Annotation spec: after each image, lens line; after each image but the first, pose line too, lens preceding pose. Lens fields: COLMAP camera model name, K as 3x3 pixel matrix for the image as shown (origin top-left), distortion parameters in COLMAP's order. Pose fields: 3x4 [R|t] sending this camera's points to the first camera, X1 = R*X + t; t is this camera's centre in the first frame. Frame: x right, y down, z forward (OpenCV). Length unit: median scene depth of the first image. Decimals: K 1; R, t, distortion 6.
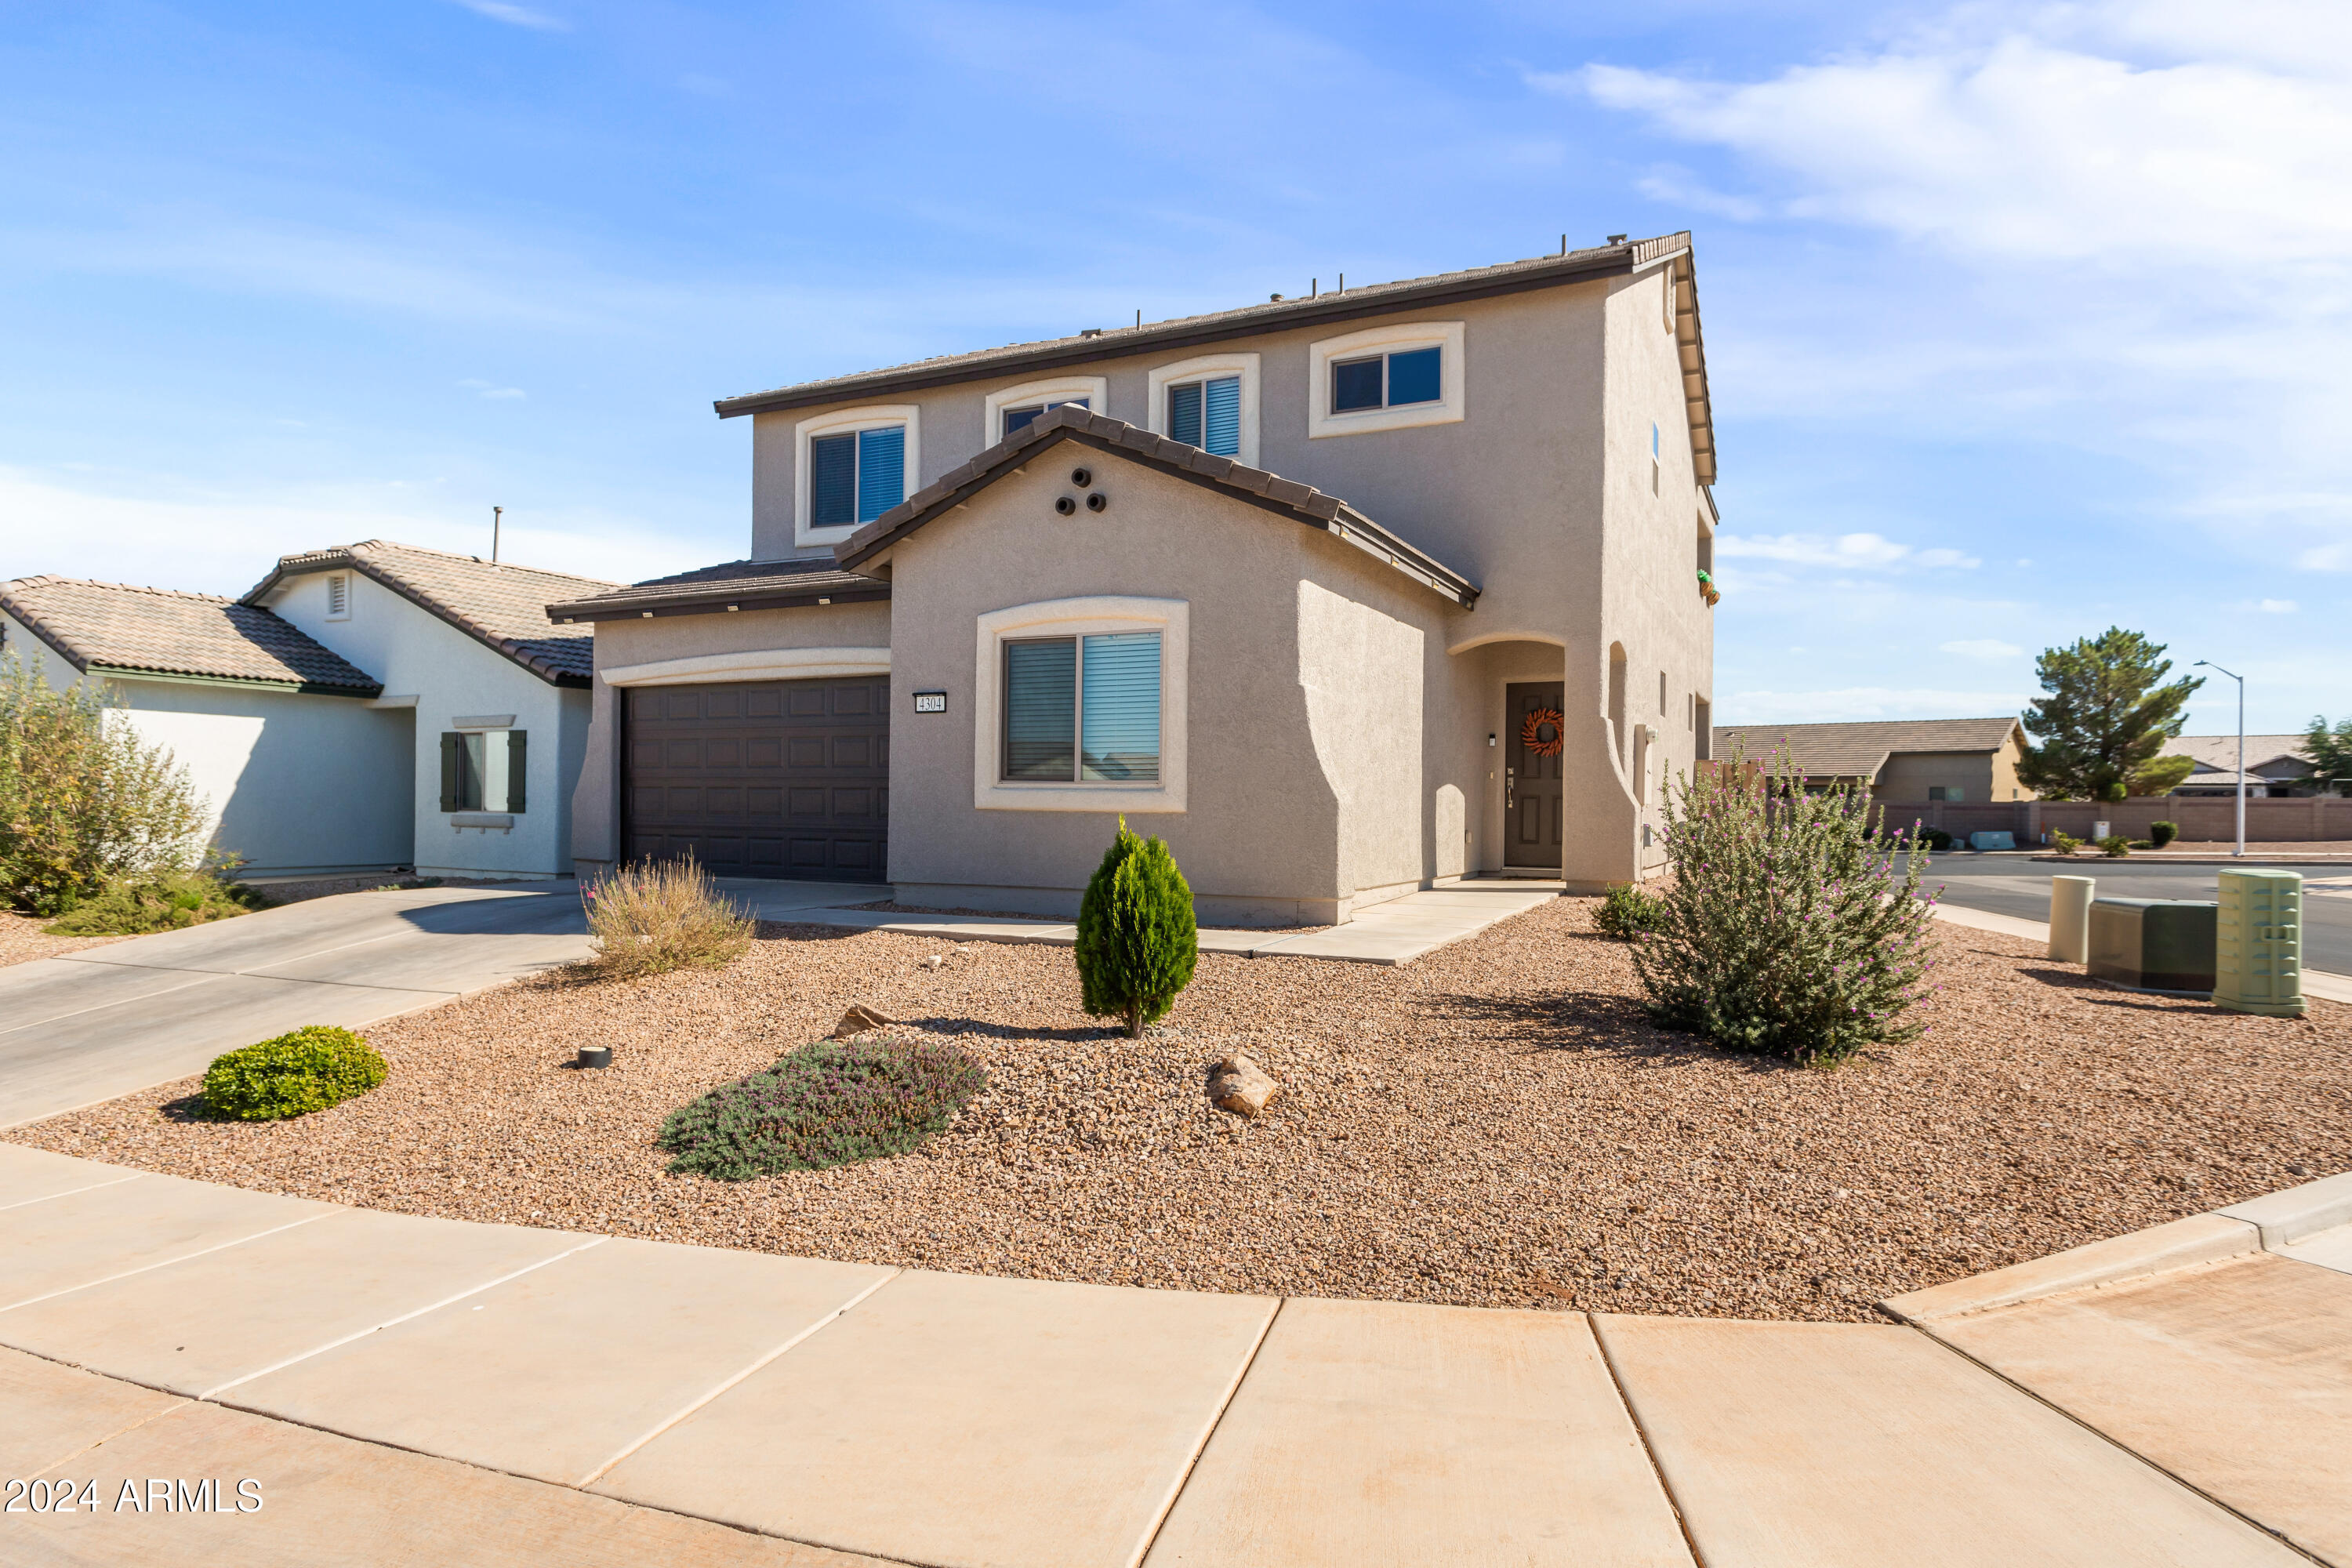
lens RADIAL K [[1343.6, 0, 1186.8], [0, 1343.6, 797.7], [0, 0, 1]] dist [-0.000356, -0.000010]
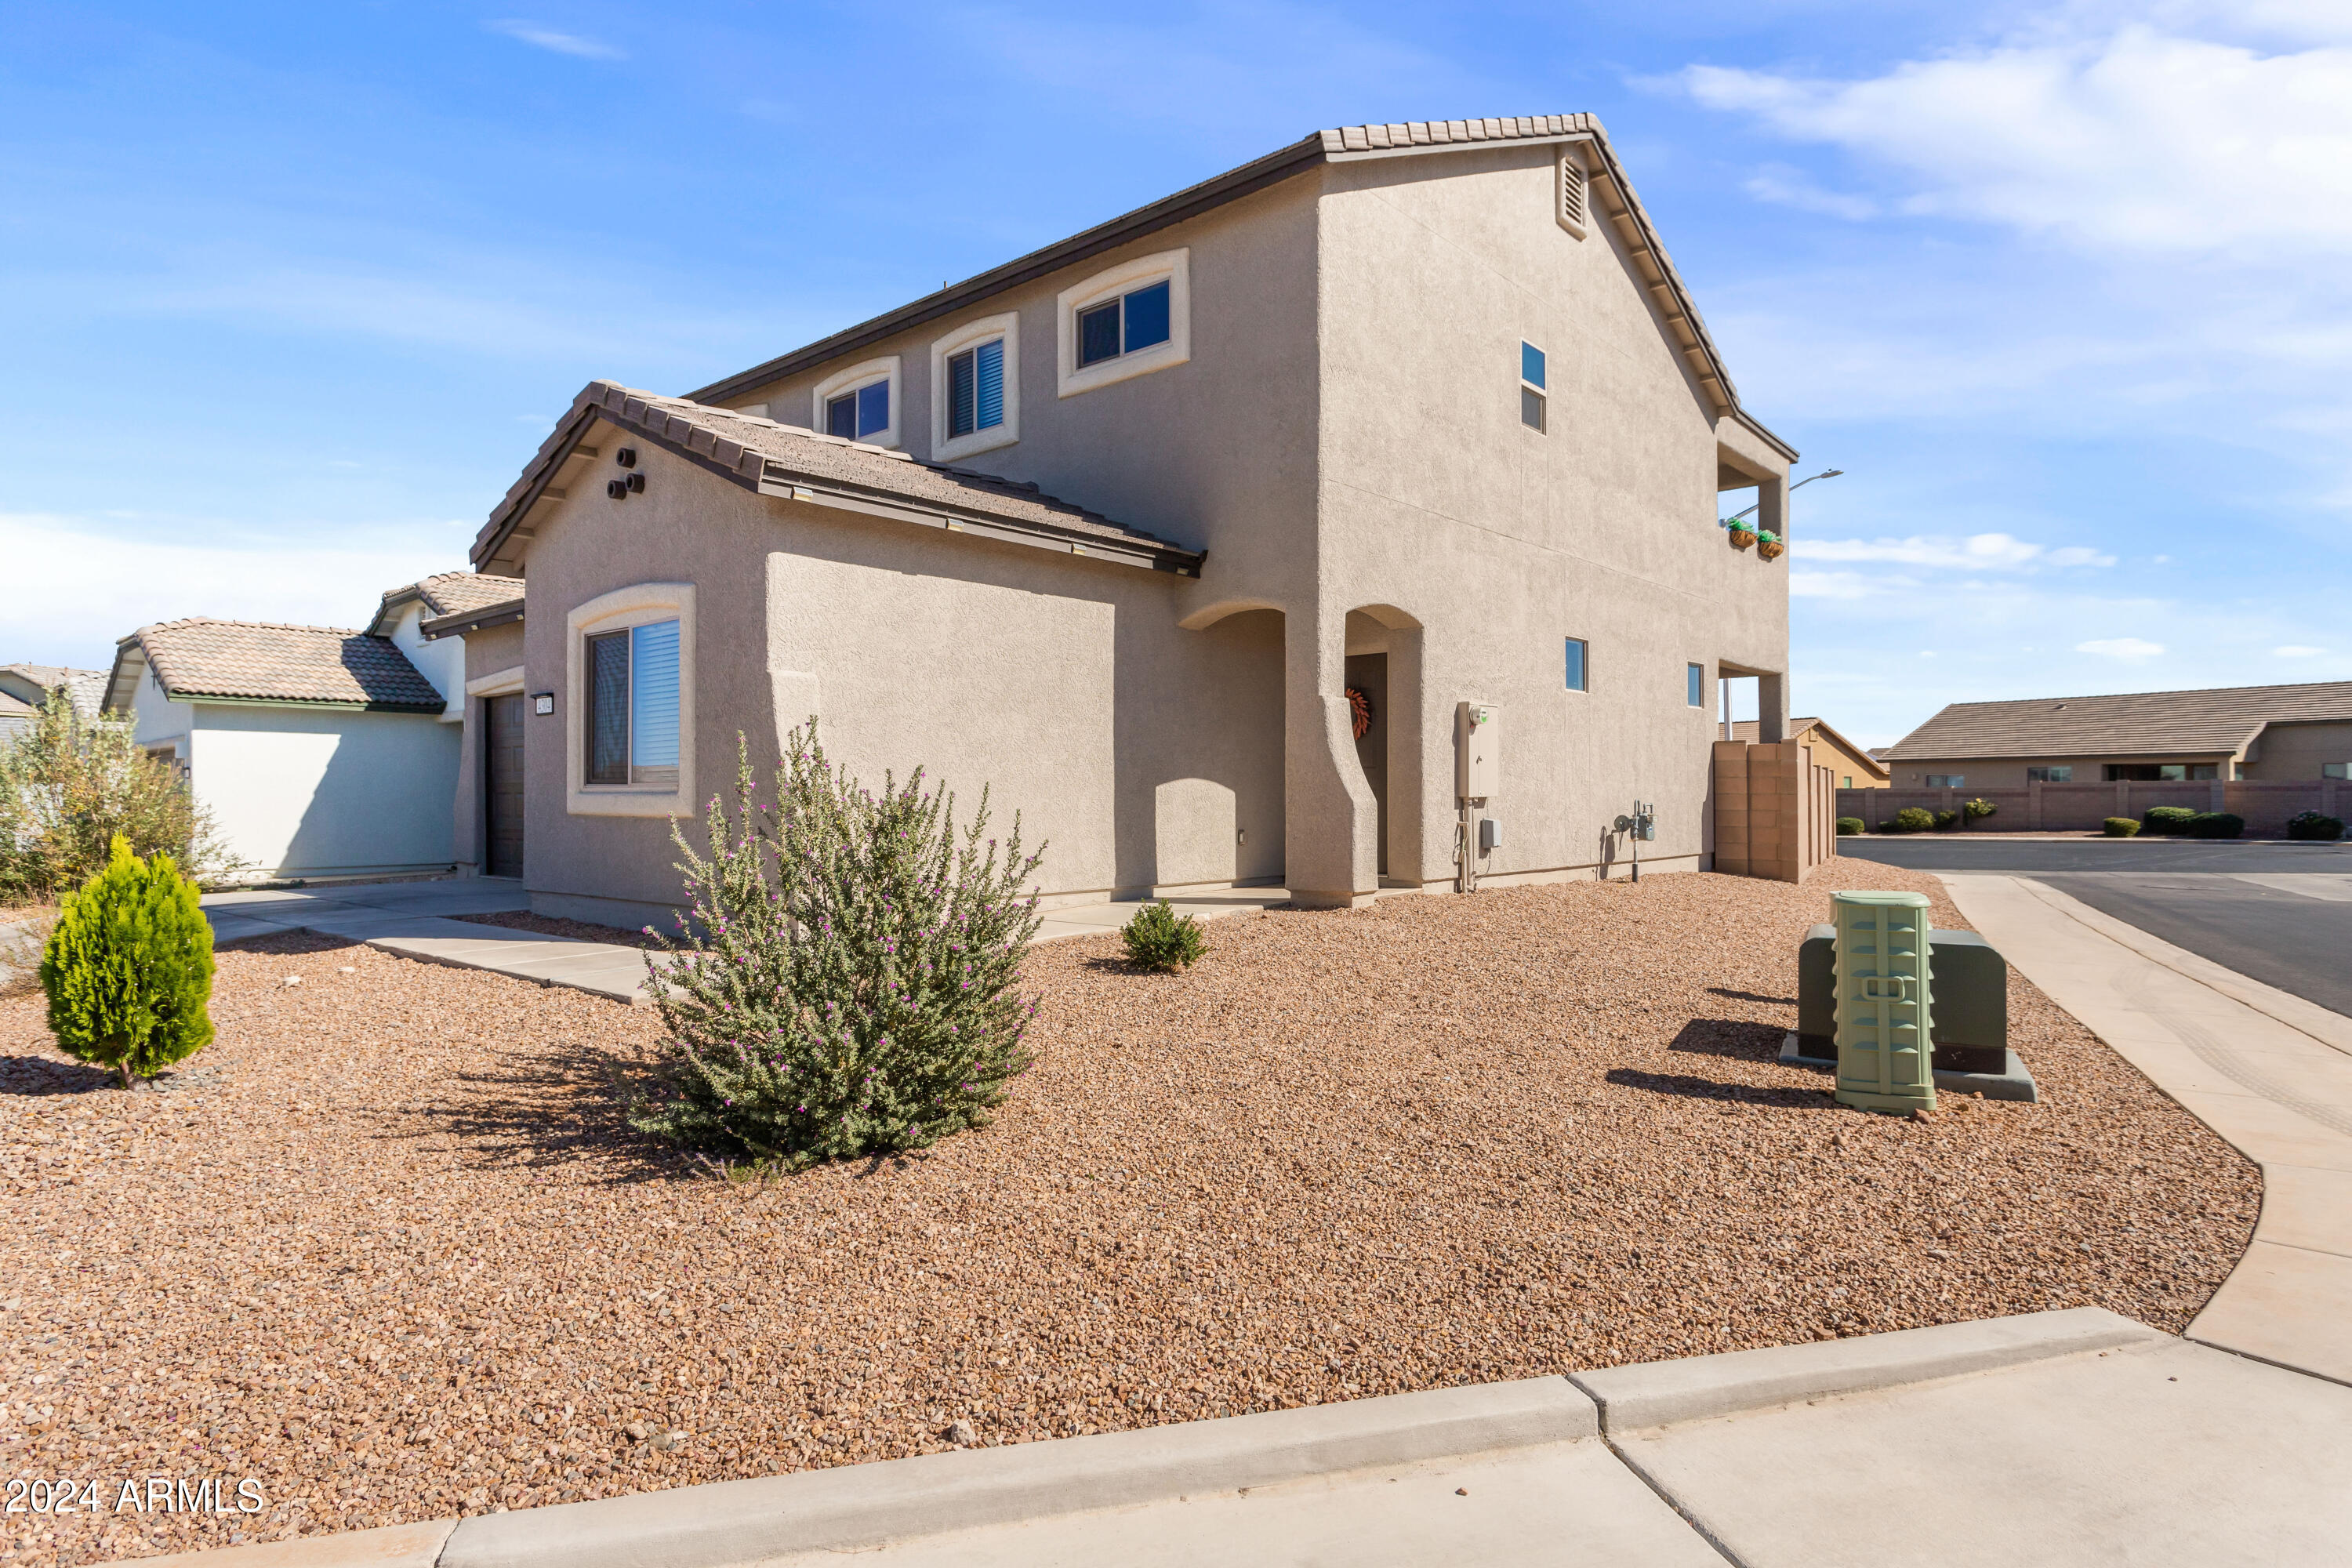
lens RADIAL K [[1307.2, 0, 1176.0], [0, 1307.2, 784.0], [0, 0, 1]] dist [0.000116, 0.000199]
pose [[0.964544, -0.015432, -0.263470, 0.416777], [0.014328, 0.999879, -0.006109, -0.001134], [0.263532, 0.002118, 0.964648, 0.180988]]
